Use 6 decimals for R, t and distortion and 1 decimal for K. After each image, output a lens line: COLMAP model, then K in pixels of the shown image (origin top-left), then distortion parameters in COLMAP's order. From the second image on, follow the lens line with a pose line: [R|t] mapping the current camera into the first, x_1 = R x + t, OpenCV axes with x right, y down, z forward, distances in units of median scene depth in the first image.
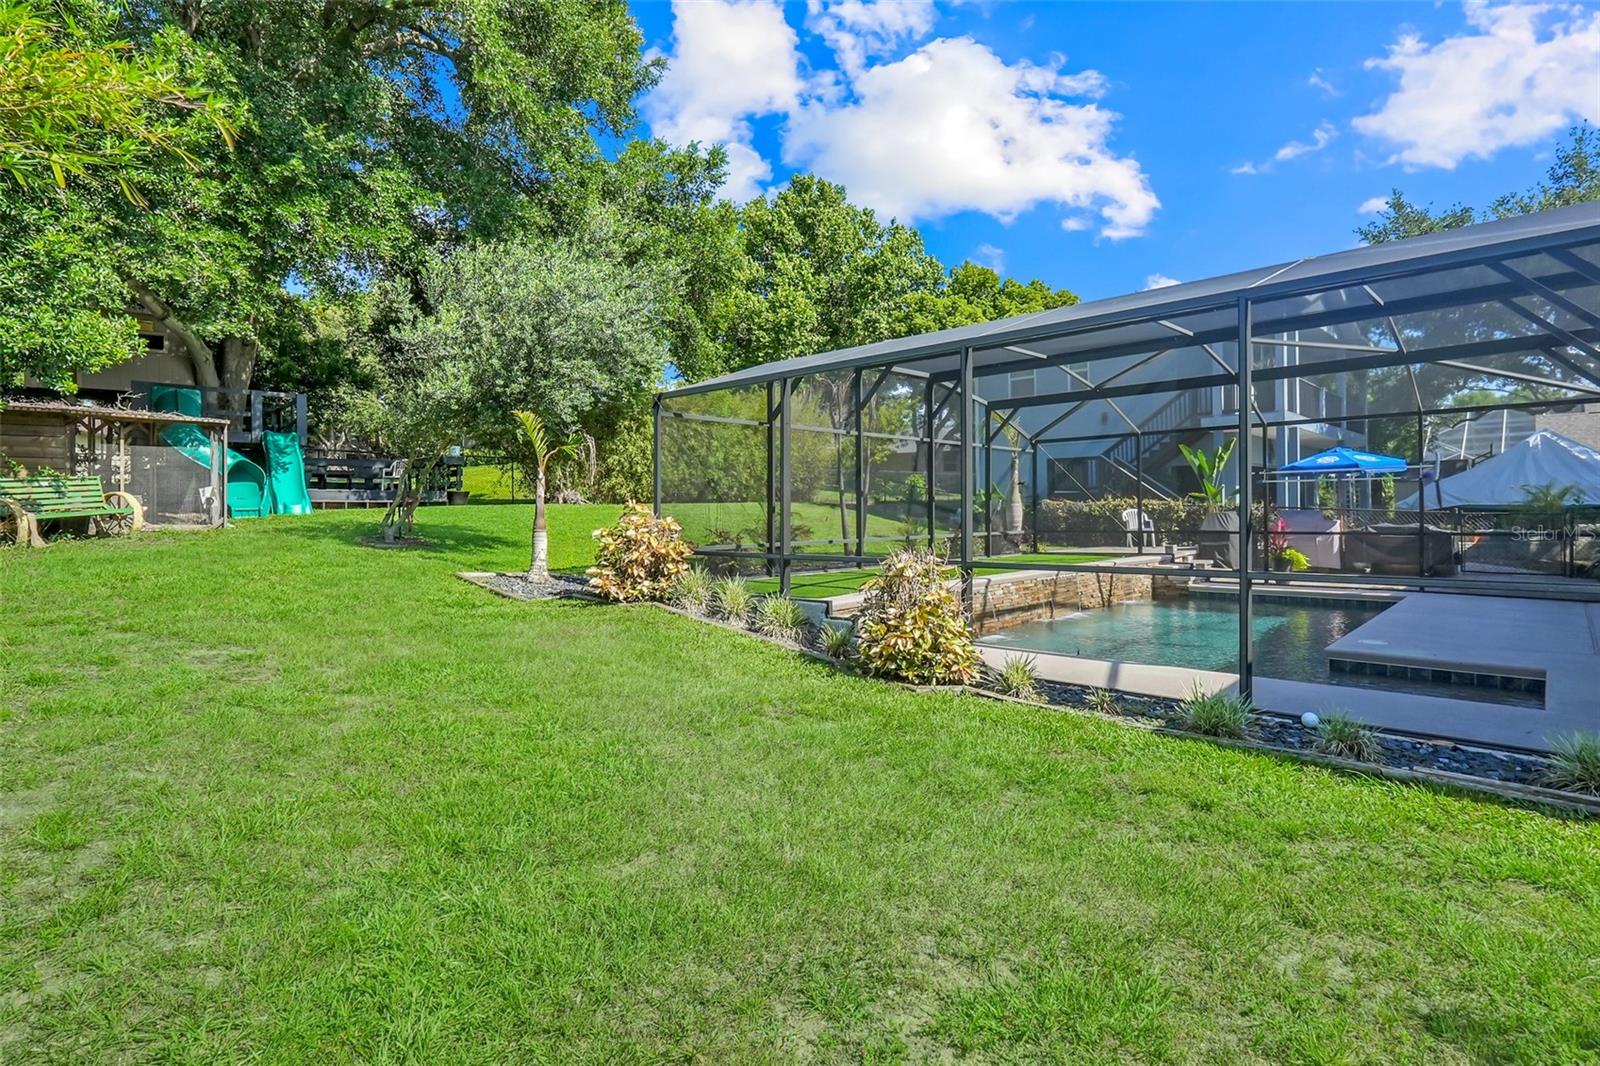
lens RADIAL K [[804.5, 0, 798.5], [0, 804.5, 539.1], [0, 0, 1]] dist [0.004073, 0.000499]
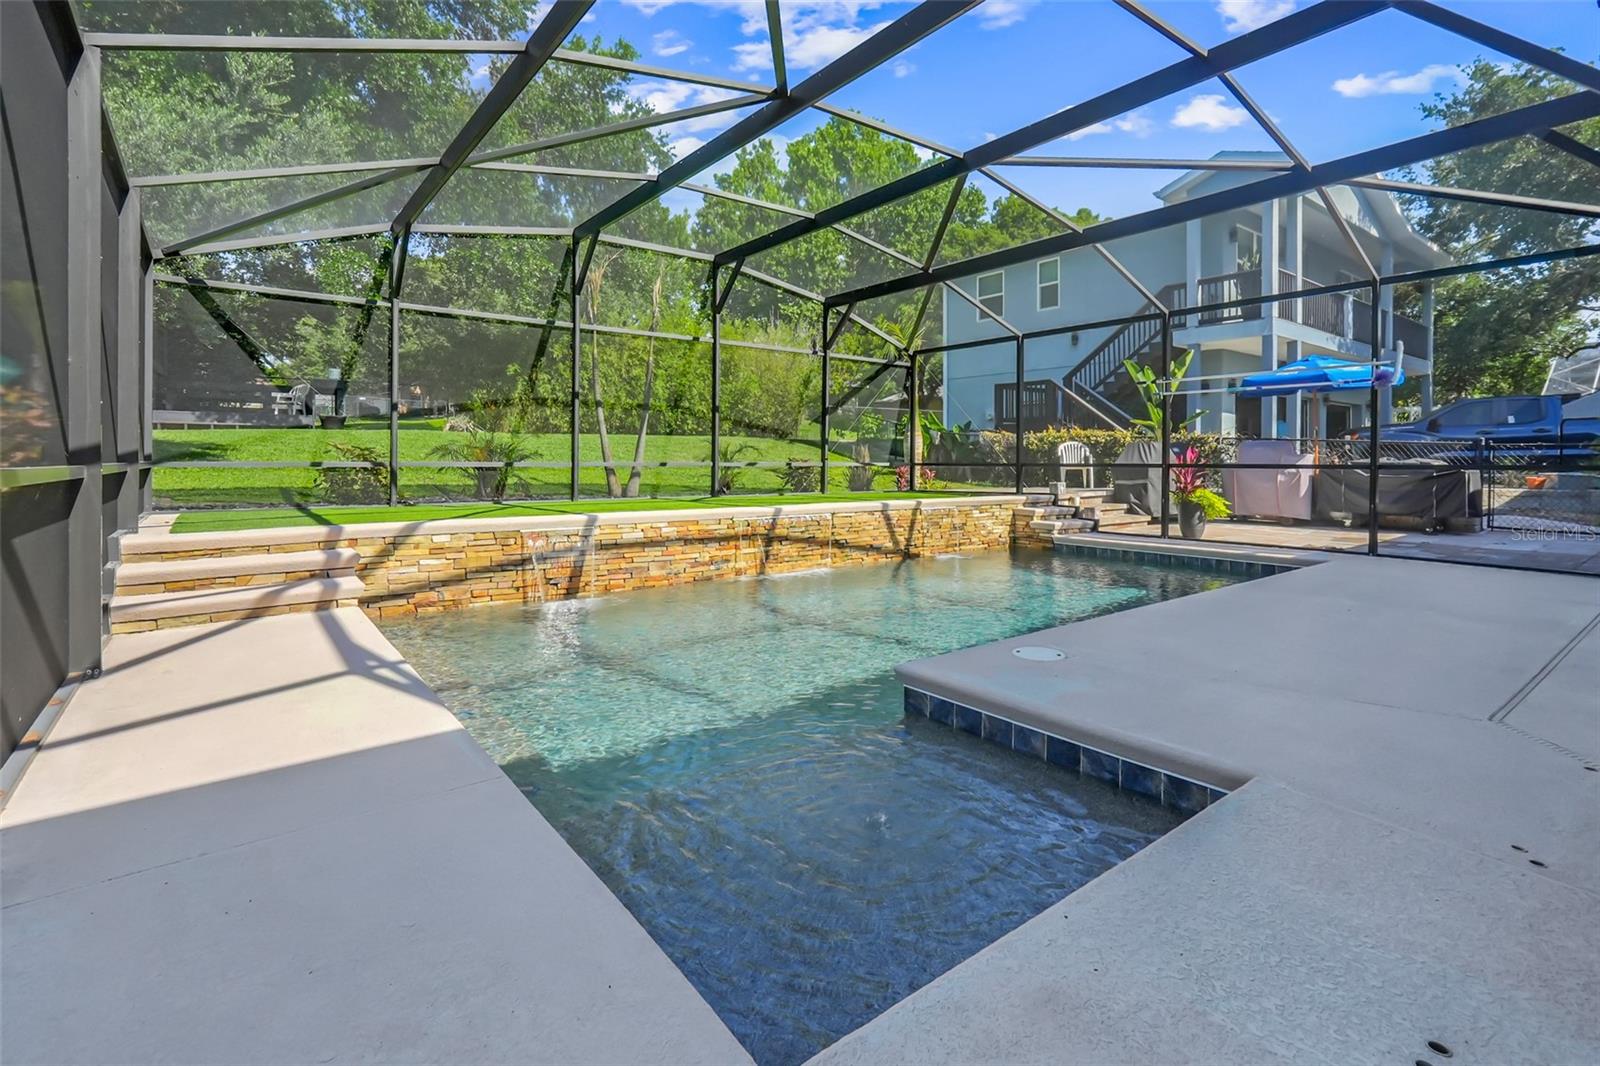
lens RADIAL K [[742.9, 0, 815.8], [0, 742.9, 486.1], [0, 0, 1]] dist [0.001092, 0.000814]
pose [[0.989573, 0.018519, -0.142836, 0.325574], [-0.018121, 0.999827, 0.004088, 0.011975], [0.142887, -0.001457, 0.989738, 0.265681]]
